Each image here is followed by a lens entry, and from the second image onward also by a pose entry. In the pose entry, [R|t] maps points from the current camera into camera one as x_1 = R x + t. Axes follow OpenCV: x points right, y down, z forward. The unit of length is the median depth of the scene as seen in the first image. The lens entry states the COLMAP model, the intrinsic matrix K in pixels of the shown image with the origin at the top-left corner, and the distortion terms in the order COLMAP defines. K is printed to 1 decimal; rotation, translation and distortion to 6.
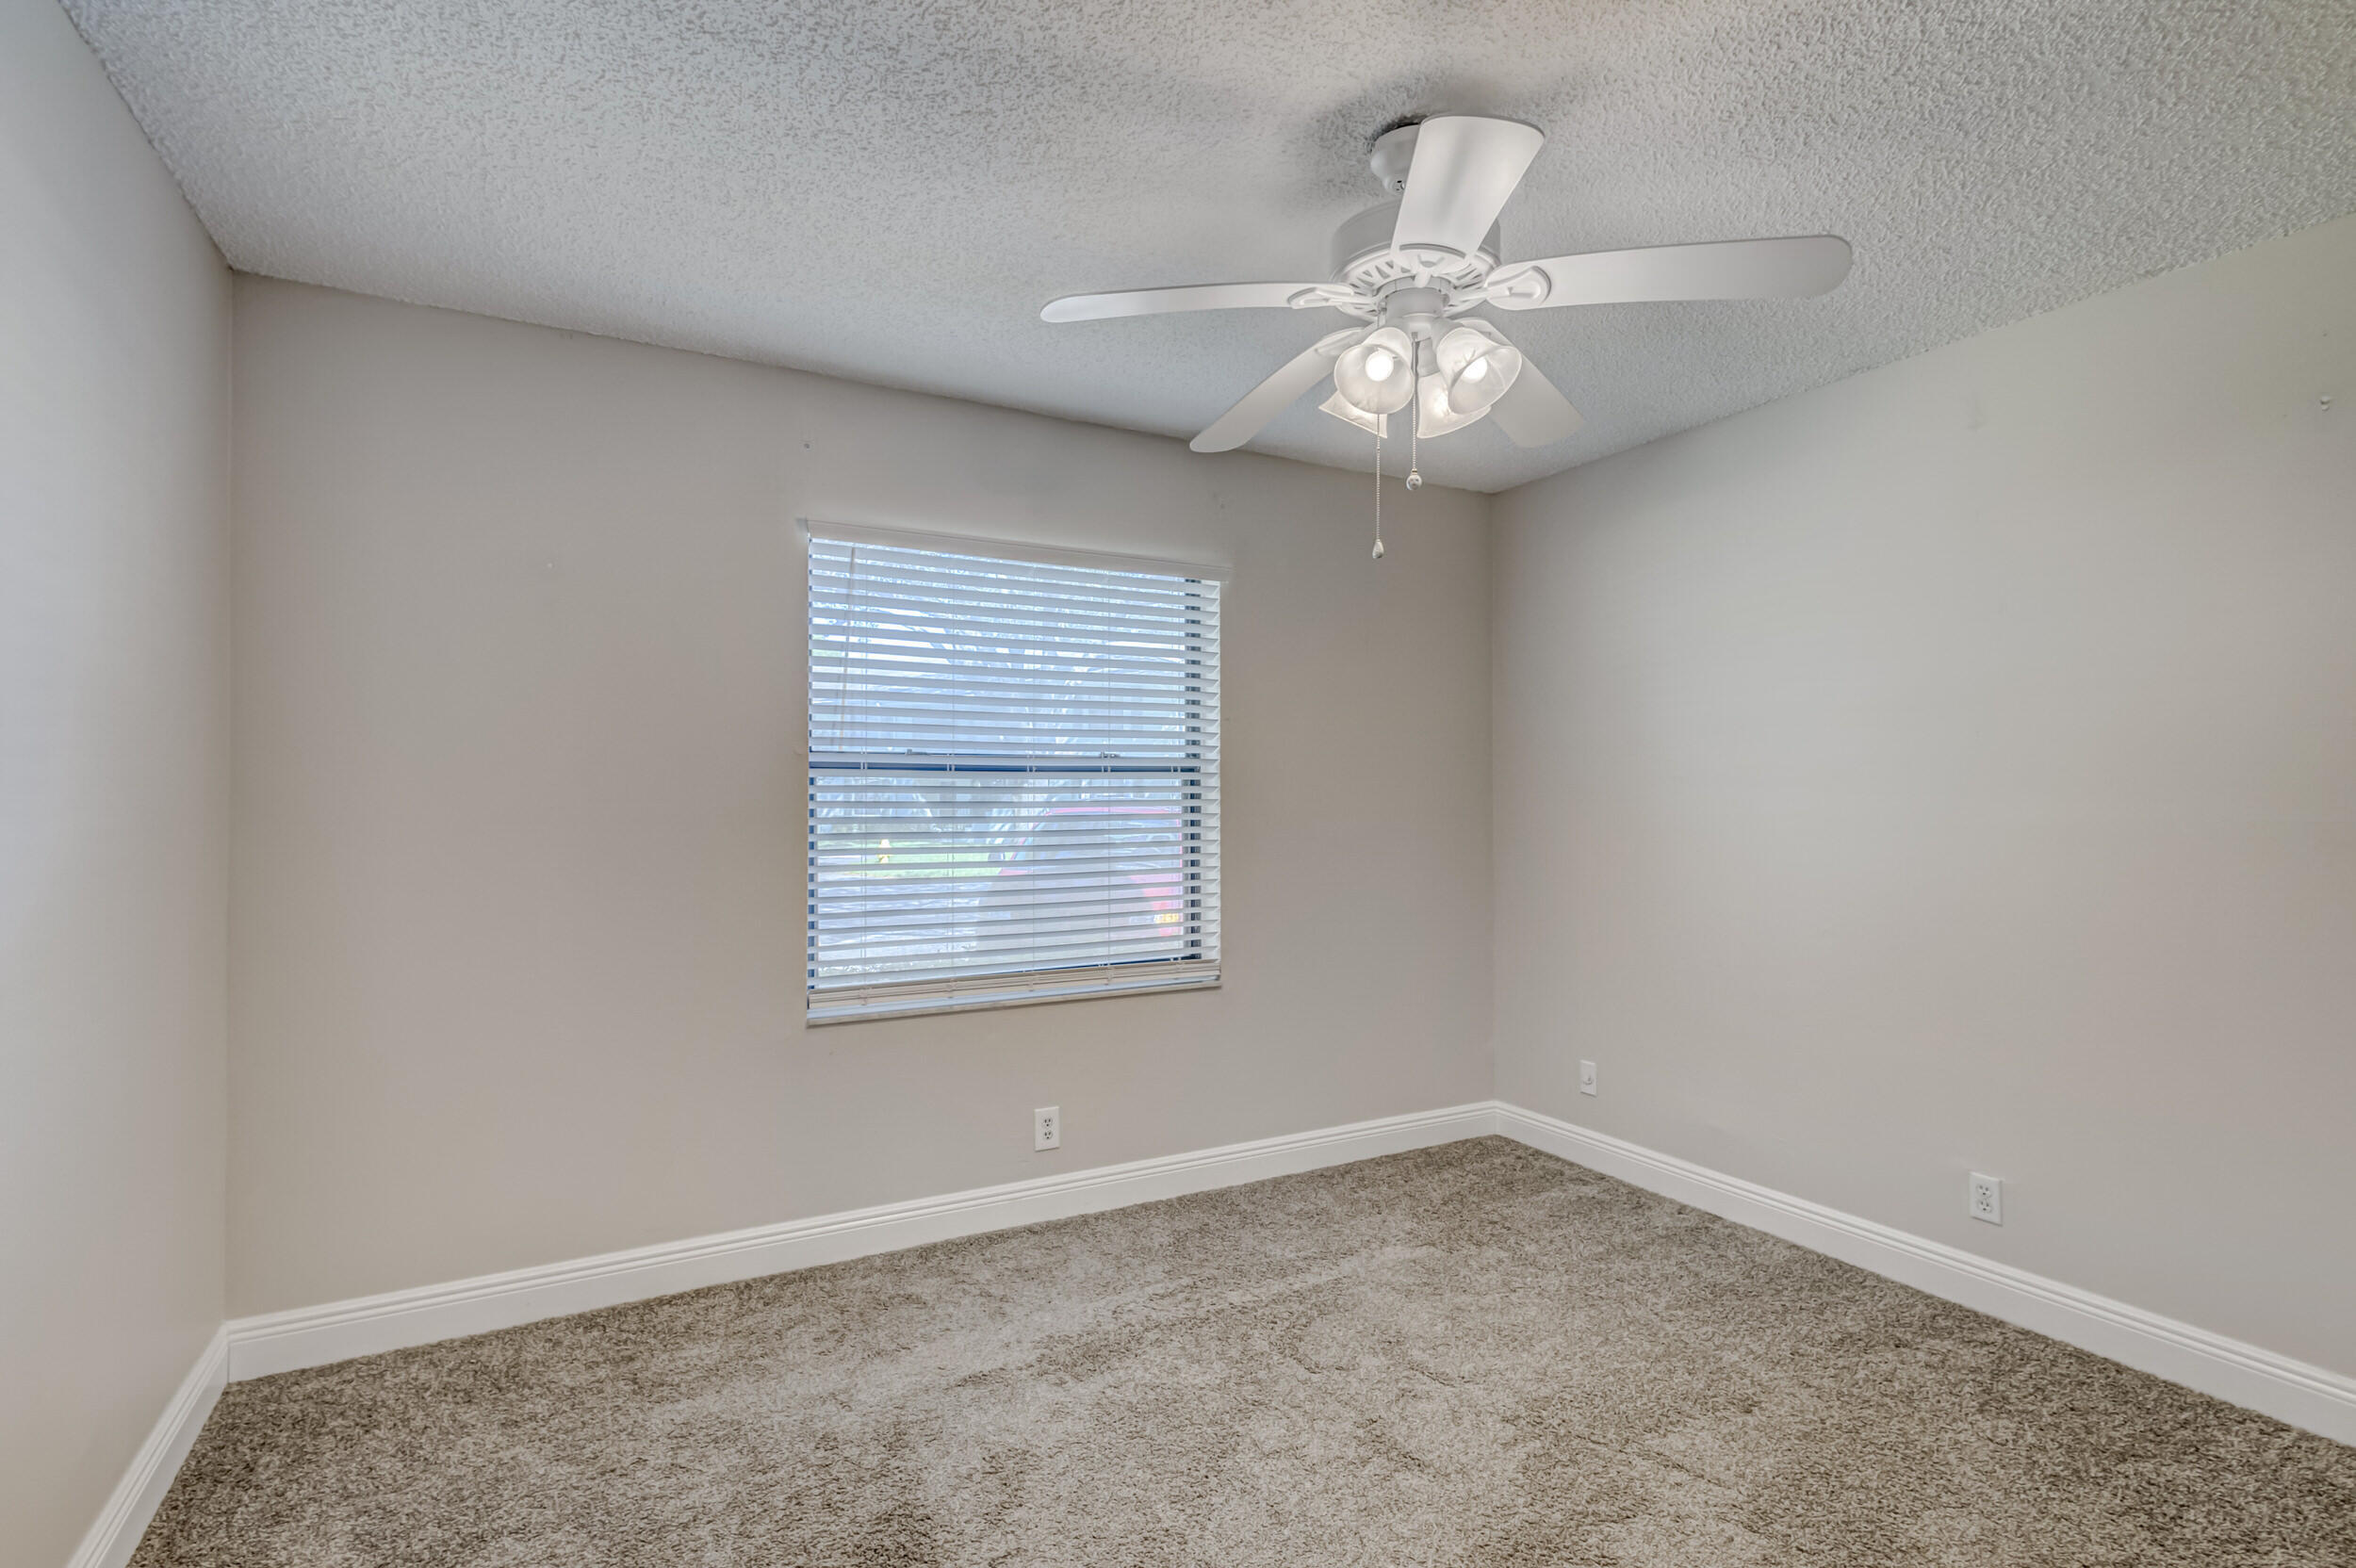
lens RADIAL K [[1101.0, 0, 1174.0], [0, 1101.0, 786.2], [0, 0, 1]] dist [0.003750, 0.000220]
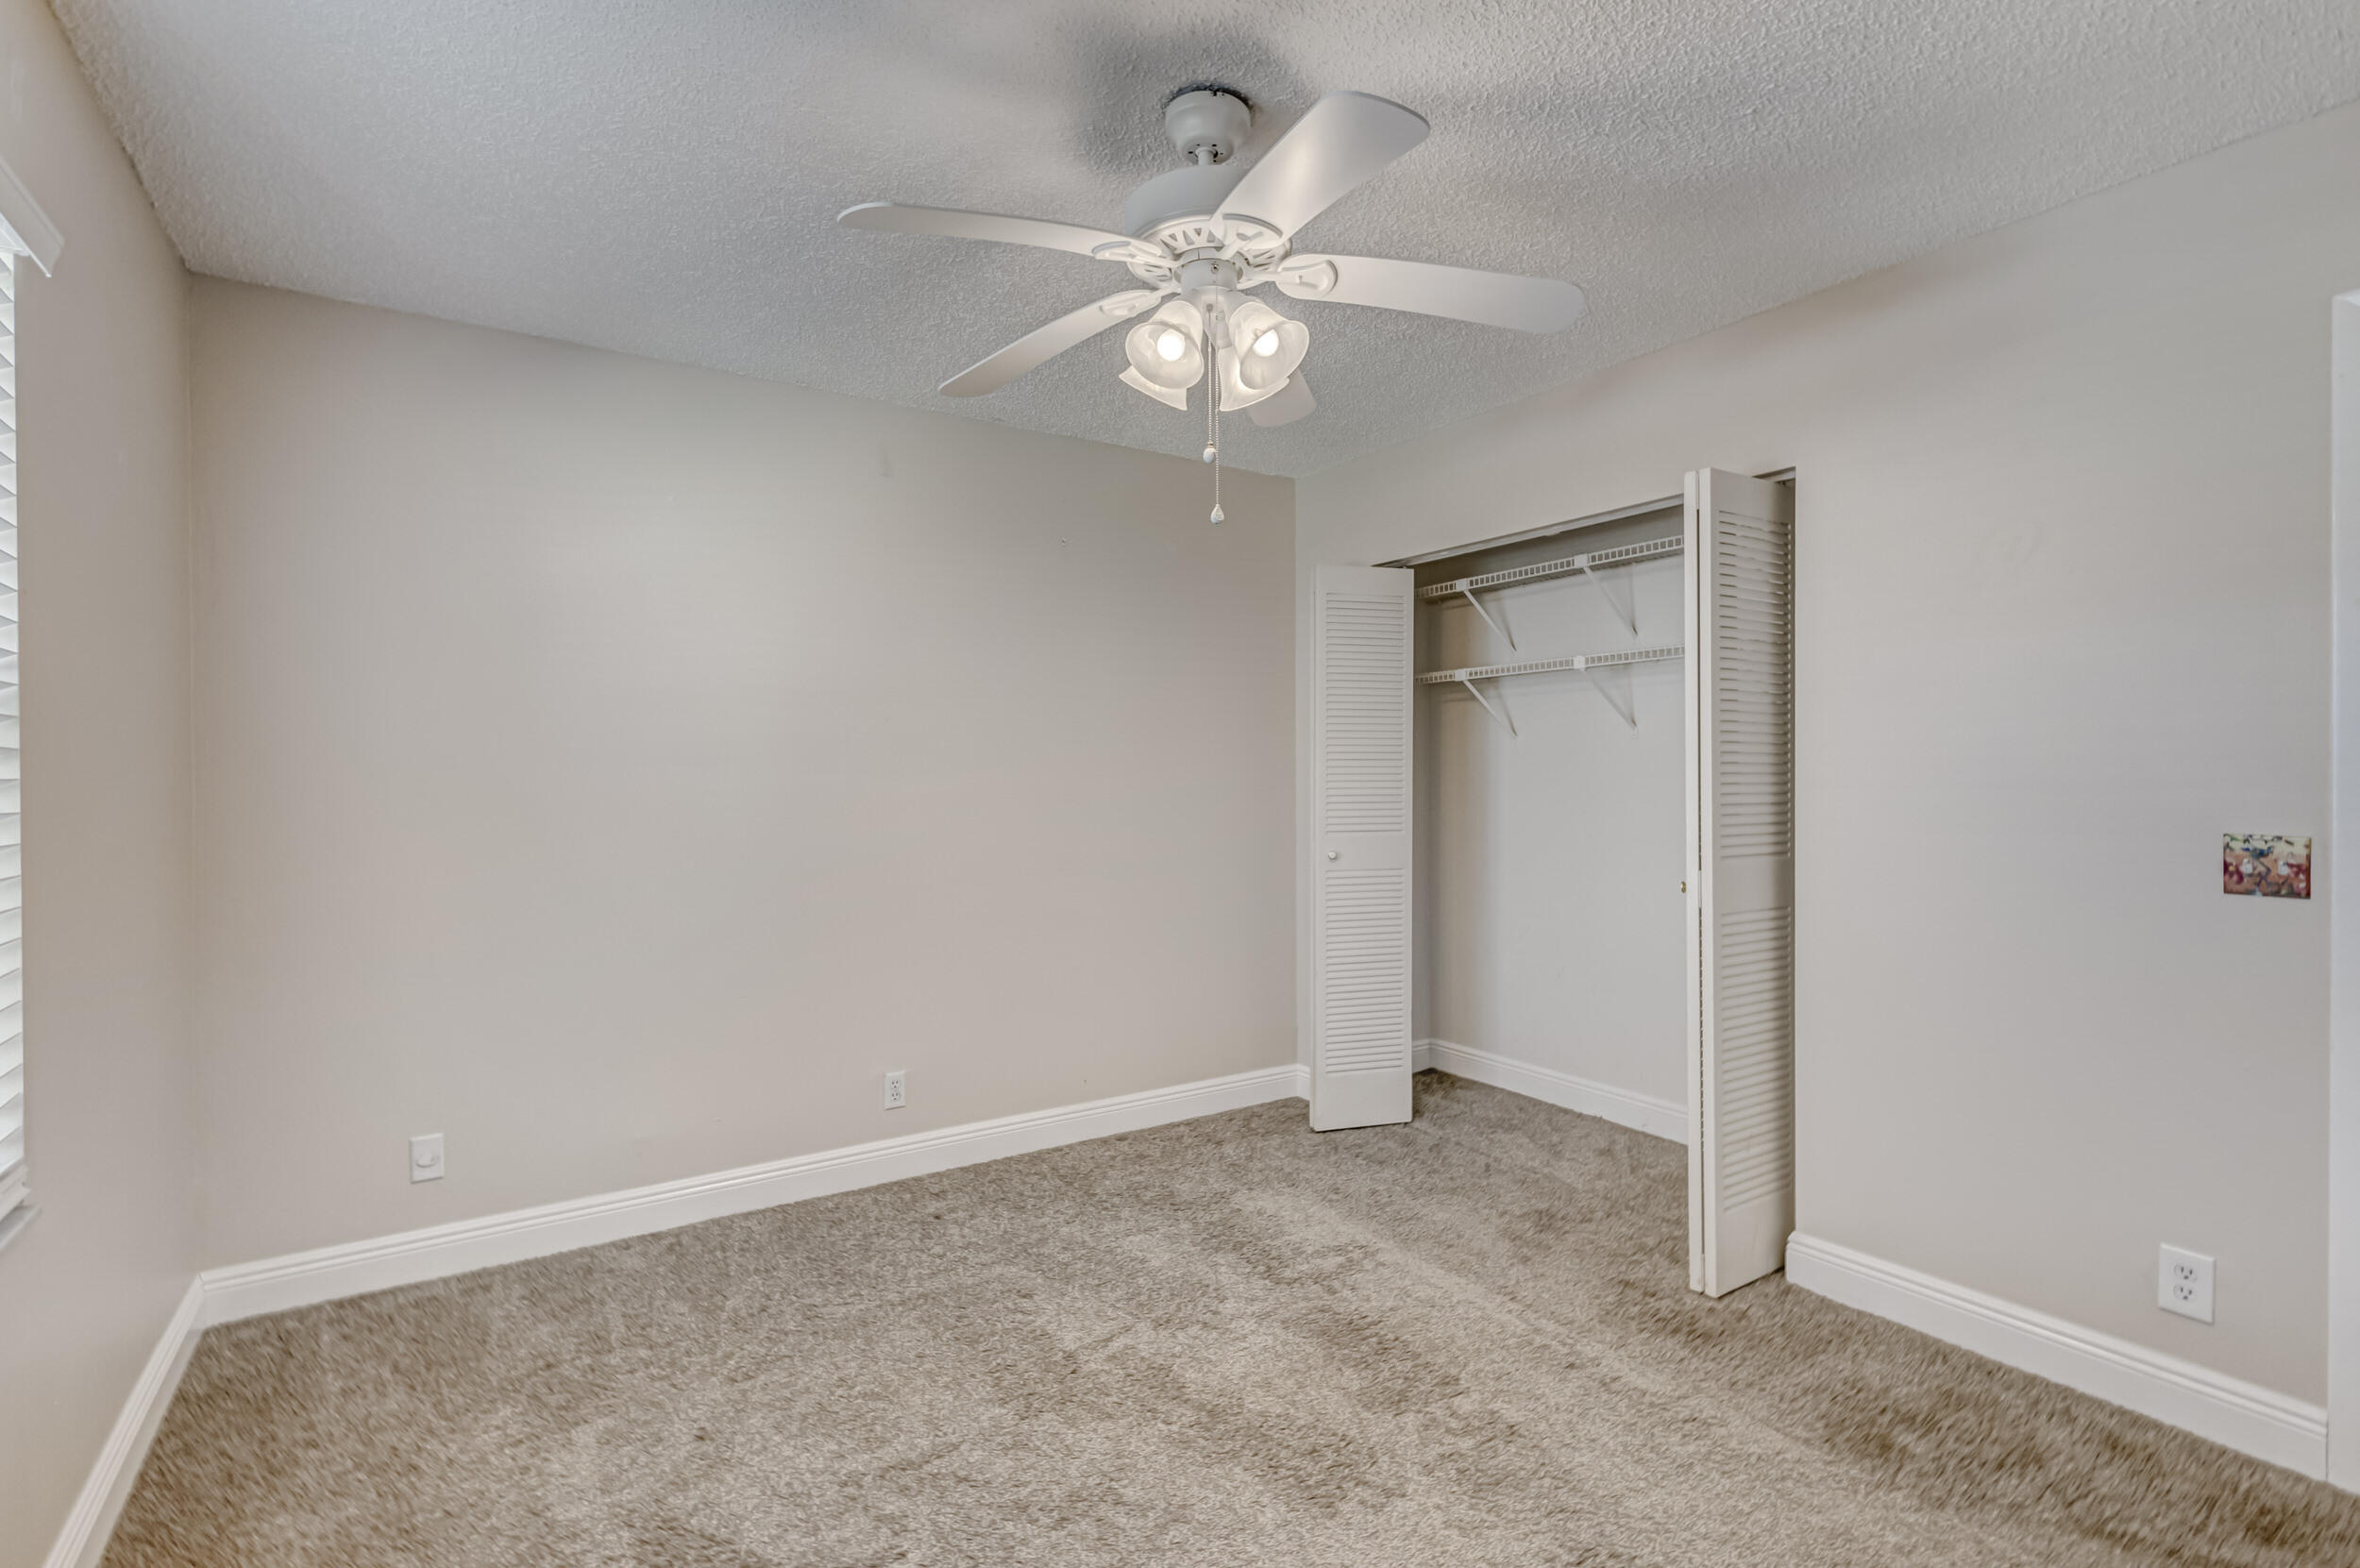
lens RADIAL K [[1102.9, 0, 1178.2], [0, 1102.9, 782.2], [0, 0, 1]] dist [0.003750, 0.000220]
pose [[-0.092797, -0.007848, 0.995654, -0.516641], [-0.008304, 0.999940, 0.007108, 0.007805], [-0.995650, -0.007608, -0.092857, 0.745908]]
